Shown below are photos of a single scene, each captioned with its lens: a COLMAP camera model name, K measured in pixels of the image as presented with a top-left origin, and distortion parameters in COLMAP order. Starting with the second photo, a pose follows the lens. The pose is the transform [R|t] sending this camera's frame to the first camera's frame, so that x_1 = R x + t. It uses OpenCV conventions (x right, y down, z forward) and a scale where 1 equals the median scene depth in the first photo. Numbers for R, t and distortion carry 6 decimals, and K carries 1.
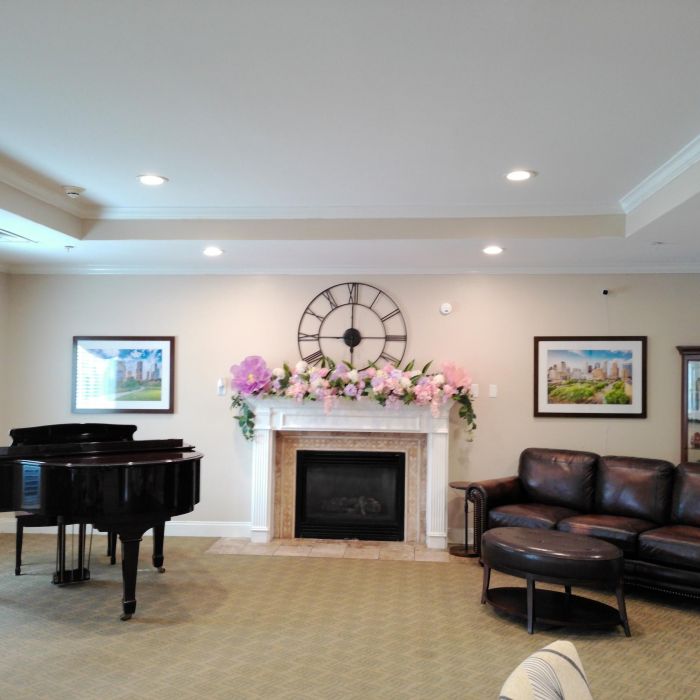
lens RADIAL K [[680.4, 0, 350.0], [0, 680.4, 350.0], [0, 0, 1]] dist [0.040711, 0.004352]
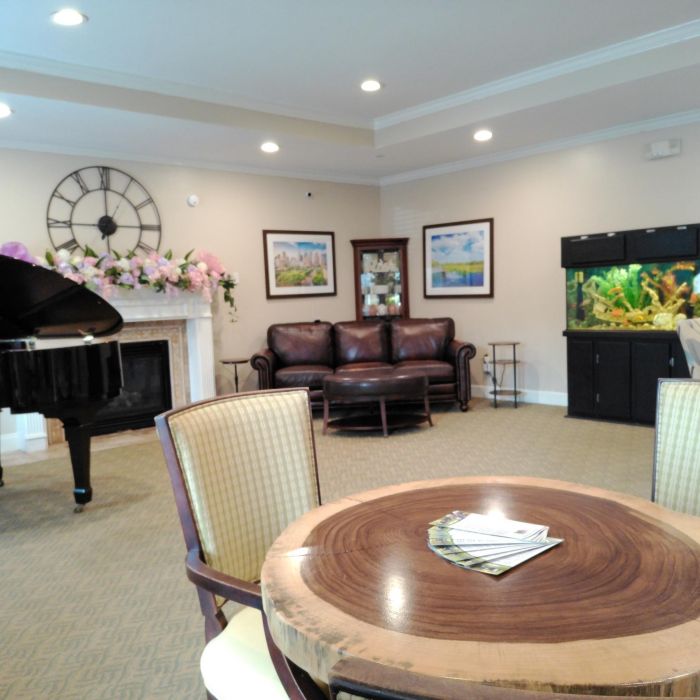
lens RADIAL K [[680.4, 0, 350.0], [0, 680.4, 350.0], [0, 0, 1]] dist [0.040711, 0.004352]
pose [[0.693063, -0.097797, 0.714213, -0.477257], [0.024065, 0.993341, 0.112666, 0.056609], [-0.720476, -0.060897, 0.690801, 0.084327]]
